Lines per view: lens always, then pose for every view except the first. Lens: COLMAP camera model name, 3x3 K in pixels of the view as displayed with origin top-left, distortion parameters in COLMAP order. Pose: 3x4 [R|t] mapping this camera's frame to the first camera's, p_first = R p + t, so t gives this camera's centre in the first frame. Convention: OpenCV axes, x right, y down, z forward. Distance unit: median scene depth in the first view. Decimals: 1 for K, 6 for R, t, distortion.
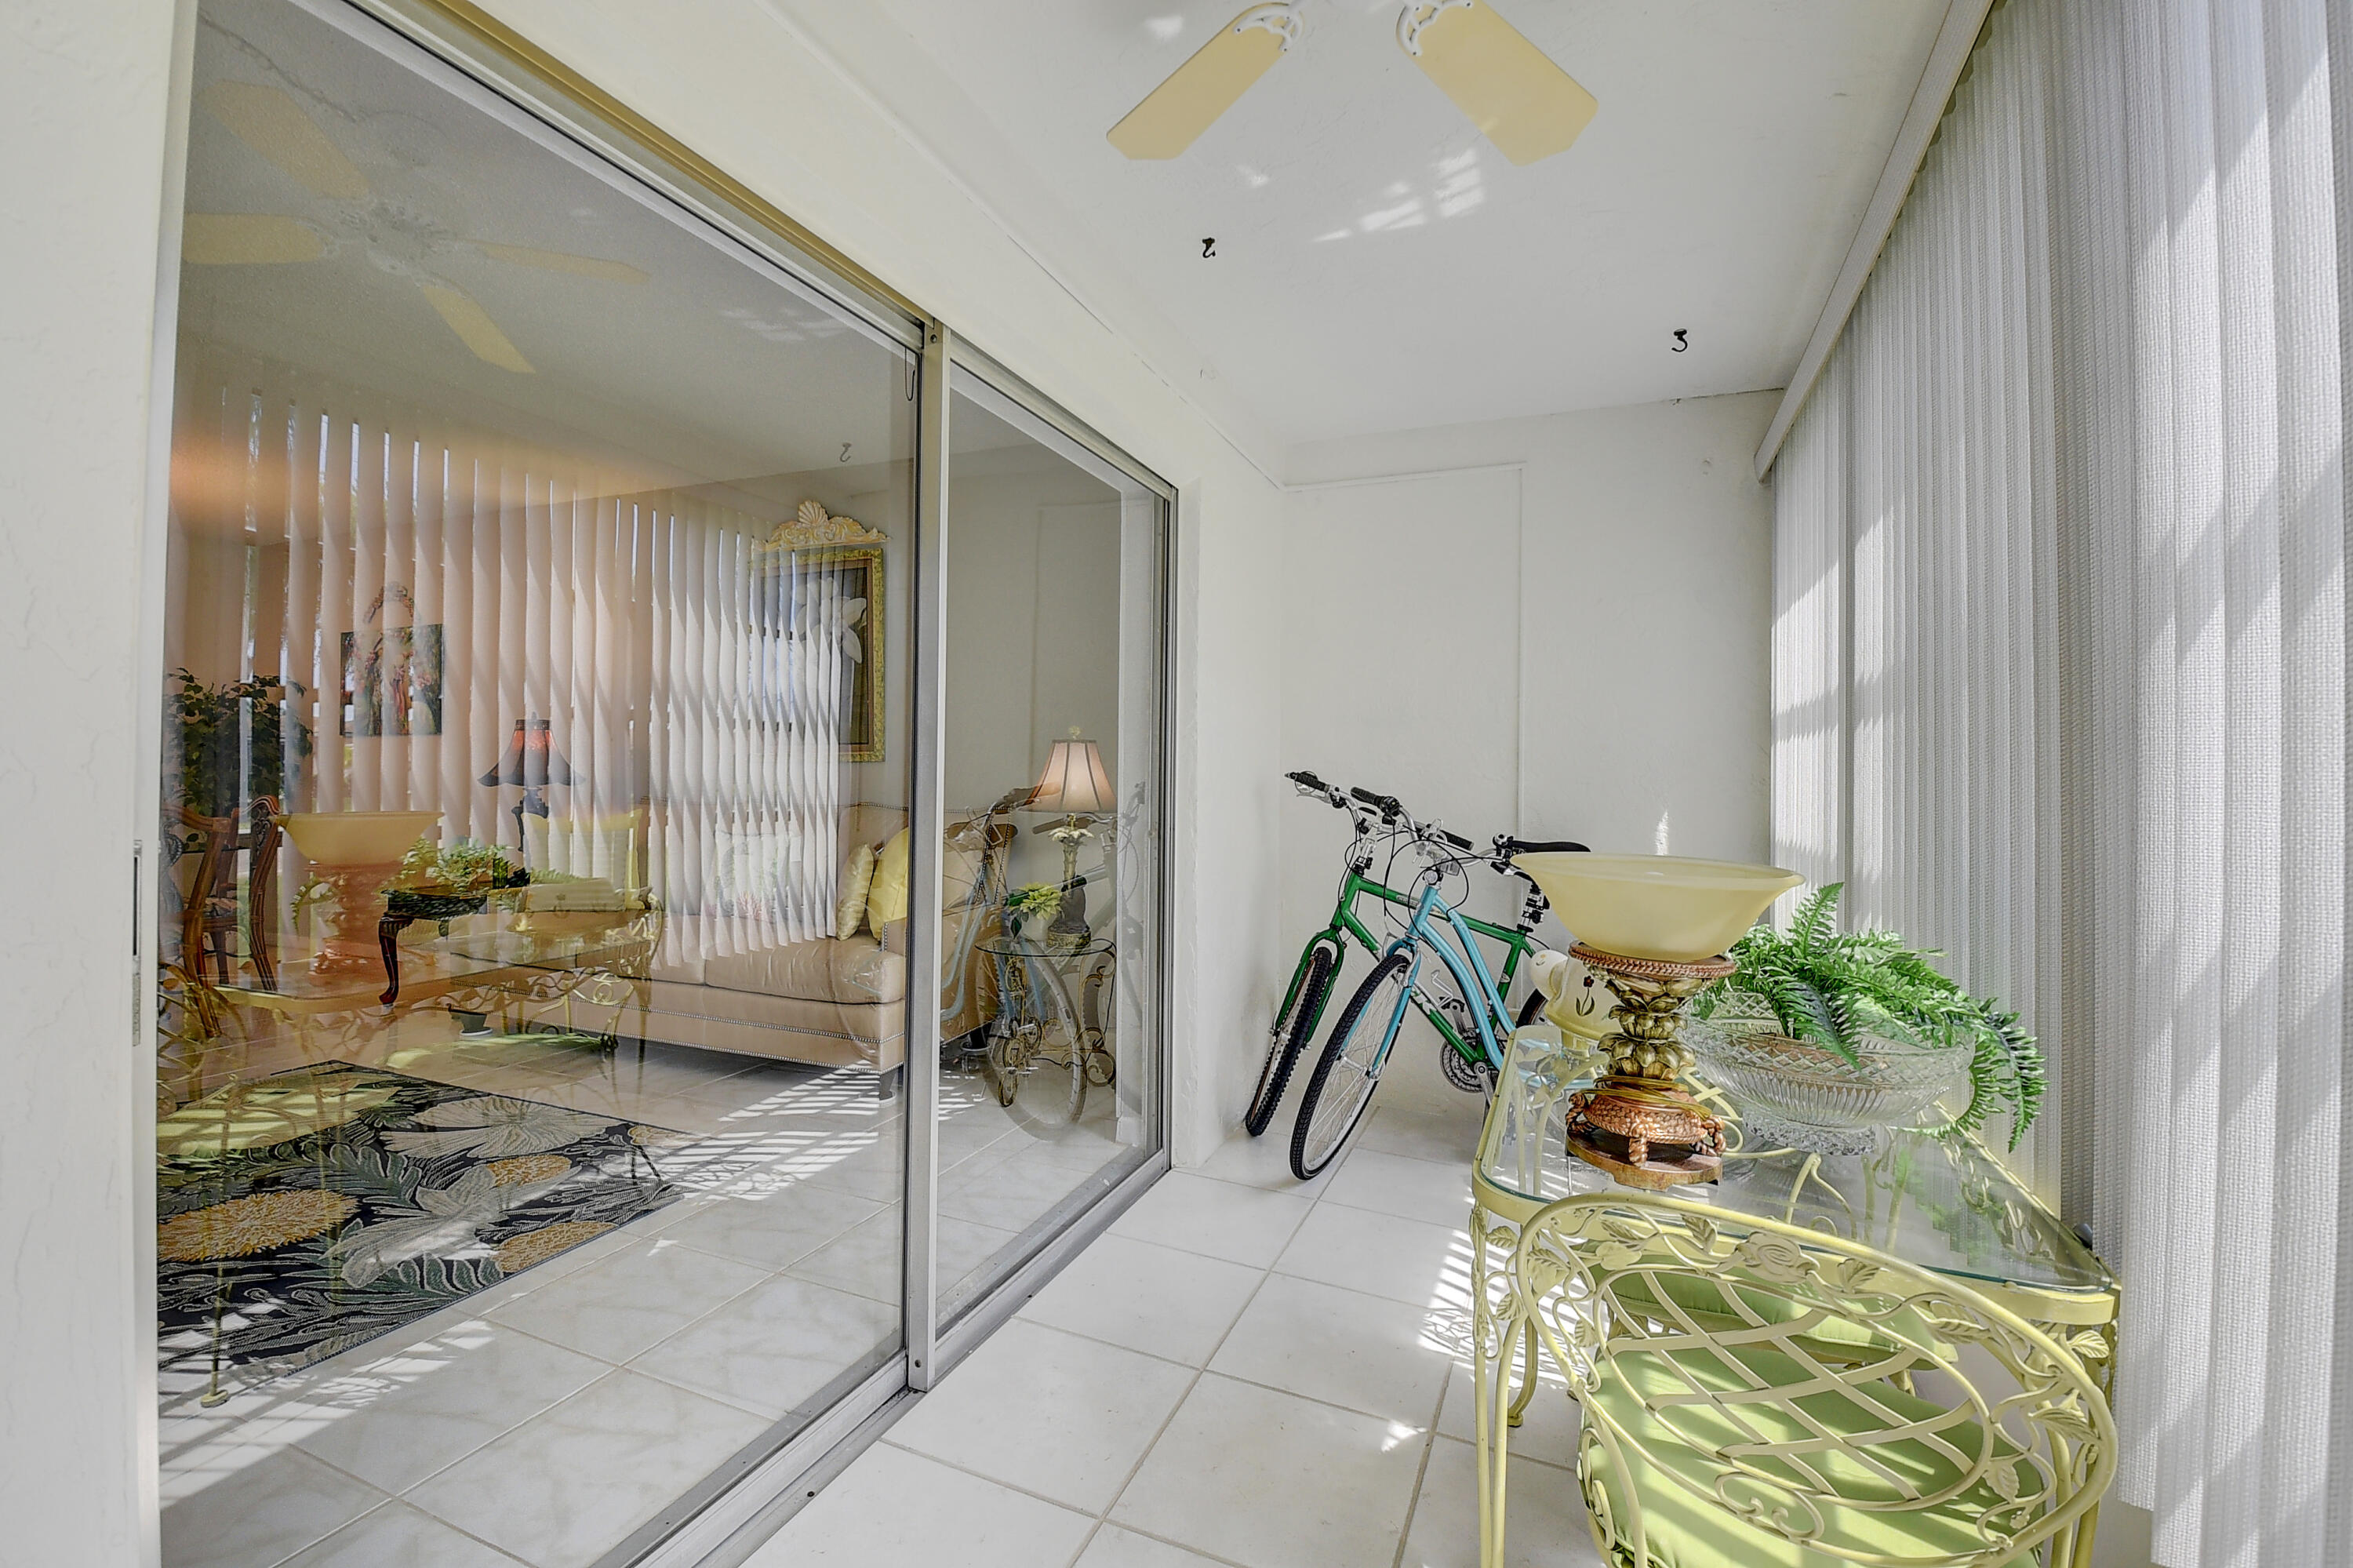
lens RADIAL K [[1046.0, 0, 1164.9], [0, 1046.0, 751.0], [0, 0, 1]] dist [0.009624, -0.022264]
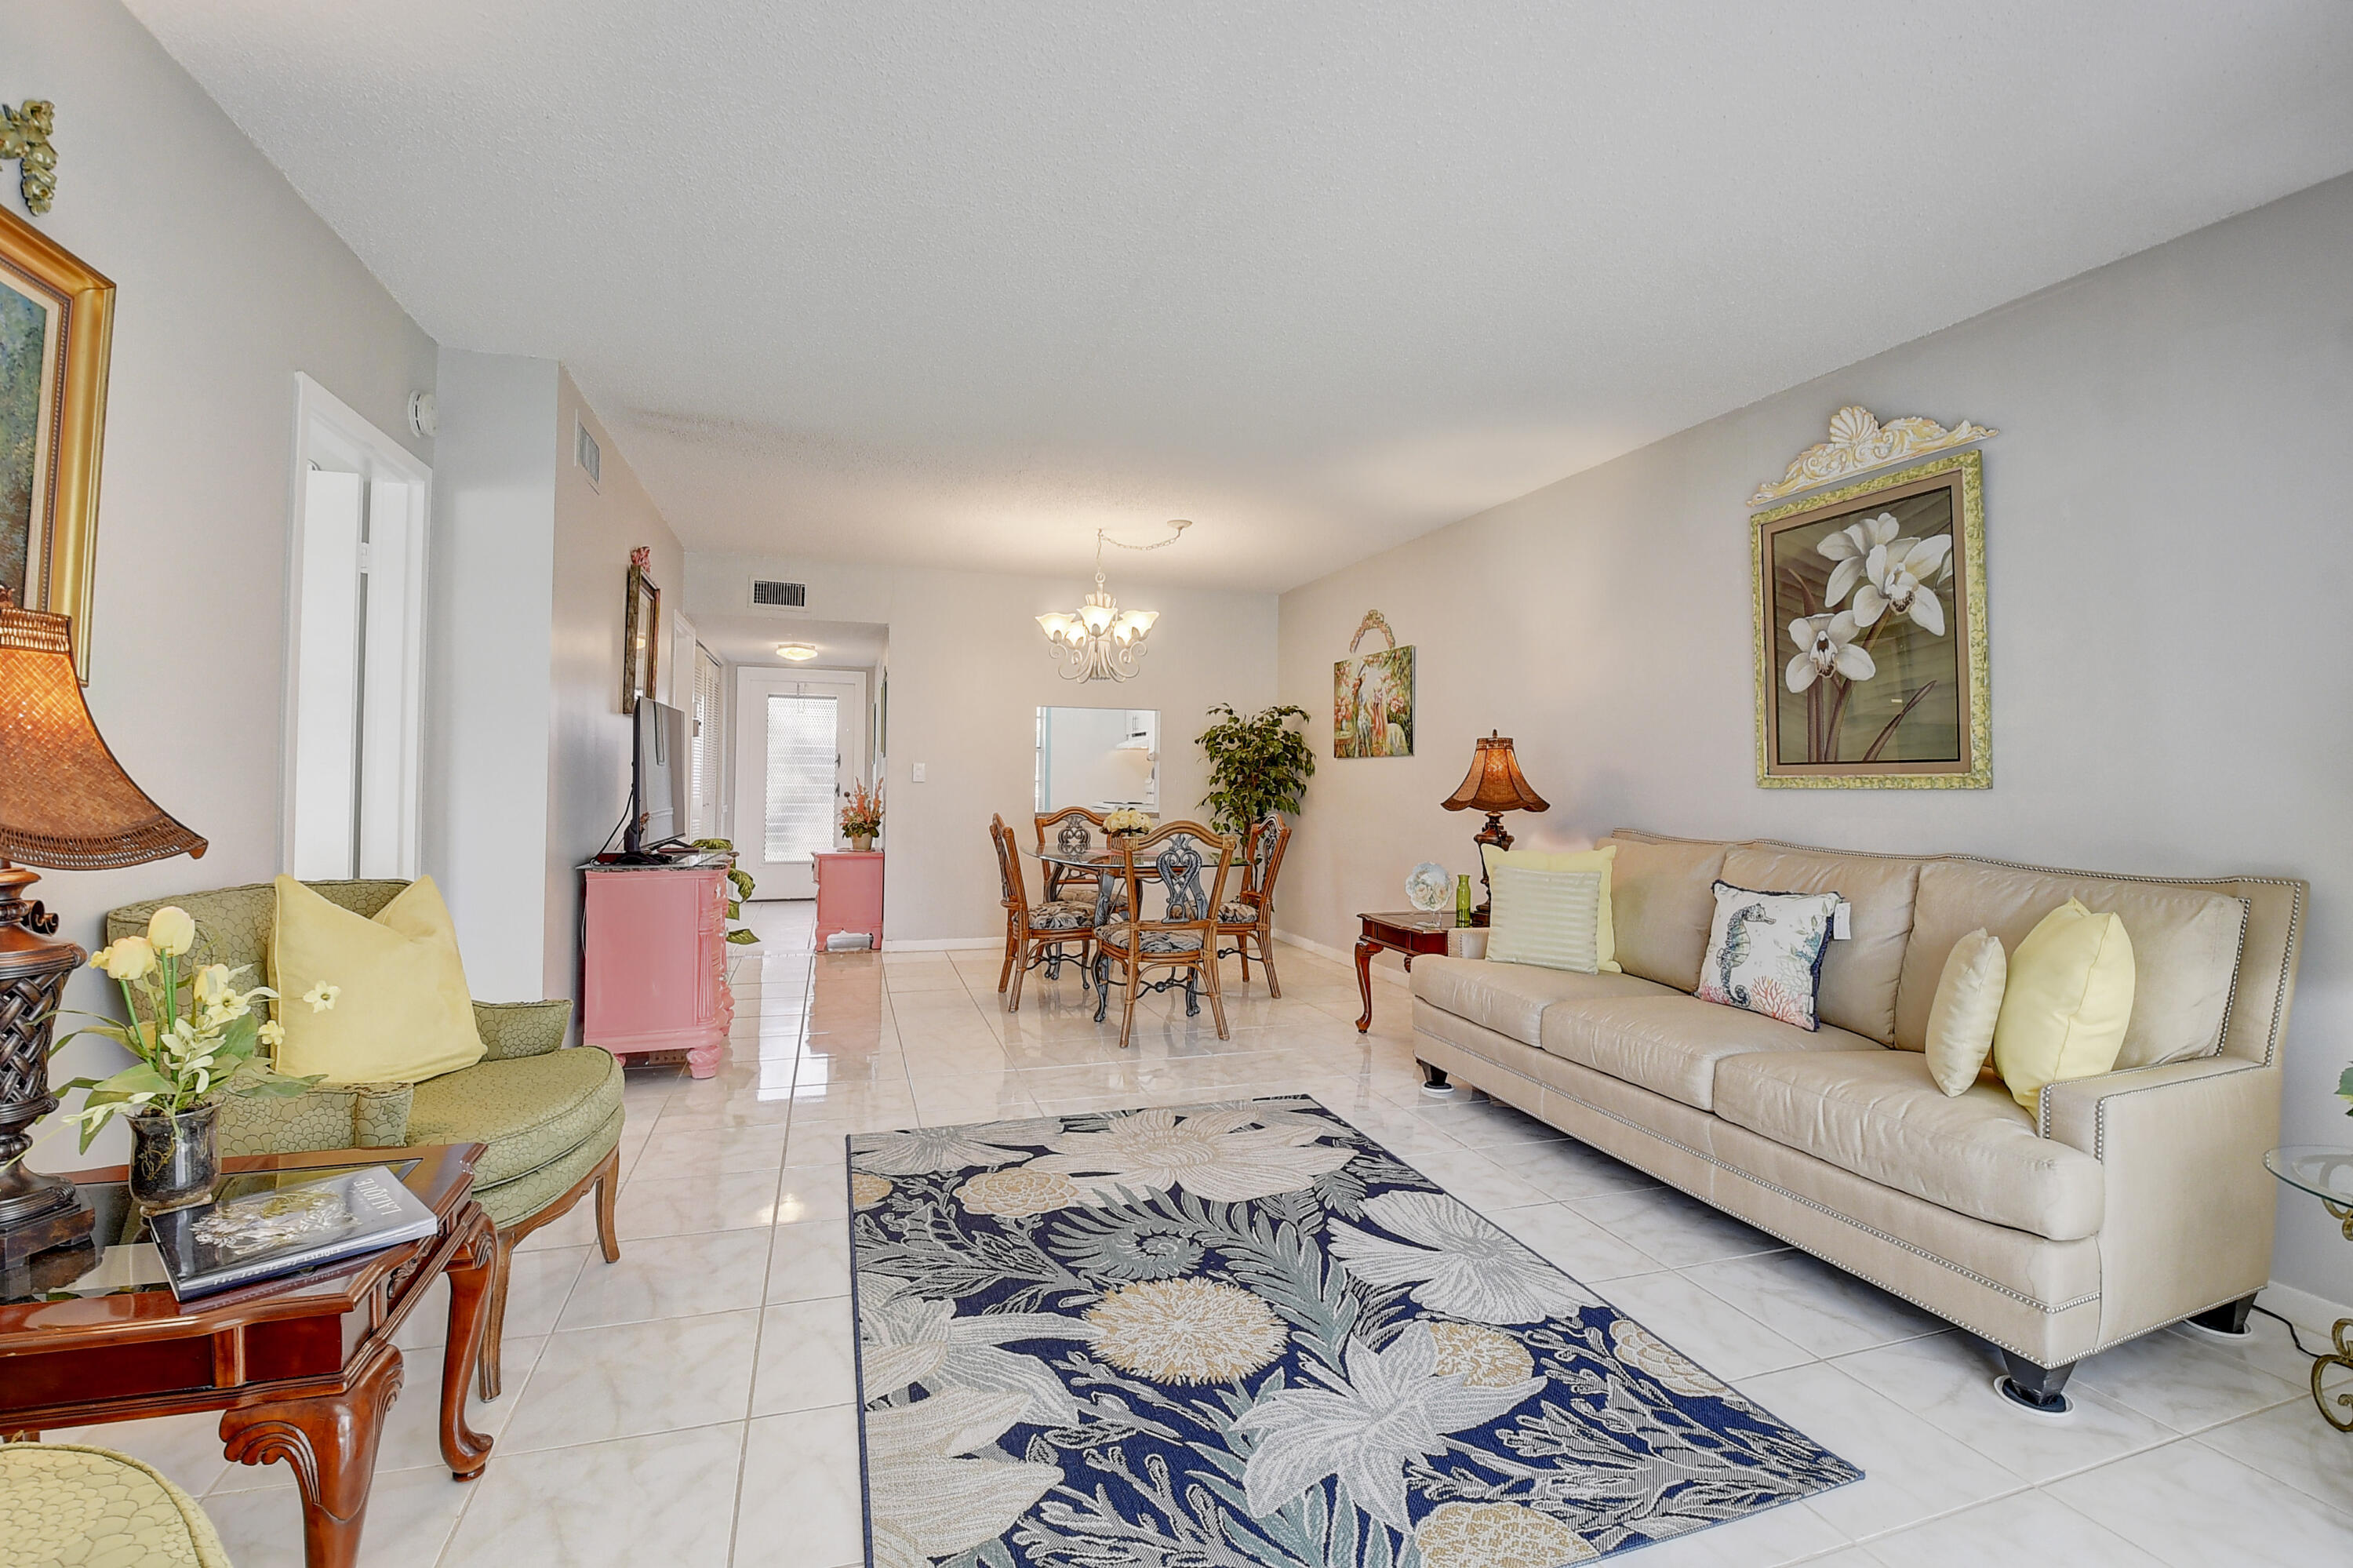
lens RADIAL K [[1036.0, 0, 1167.0], [0, 1036.0, 752.9], [0, 0, 1]] dist [0.035334, -0.052793]
pose [[0.652792, -0.017027, -0.757346, -0.179434], [0.006871, 0.999839, -0.016557, -0.006831], [0.757506, 0.005604, 0.652804, 0.331821]]
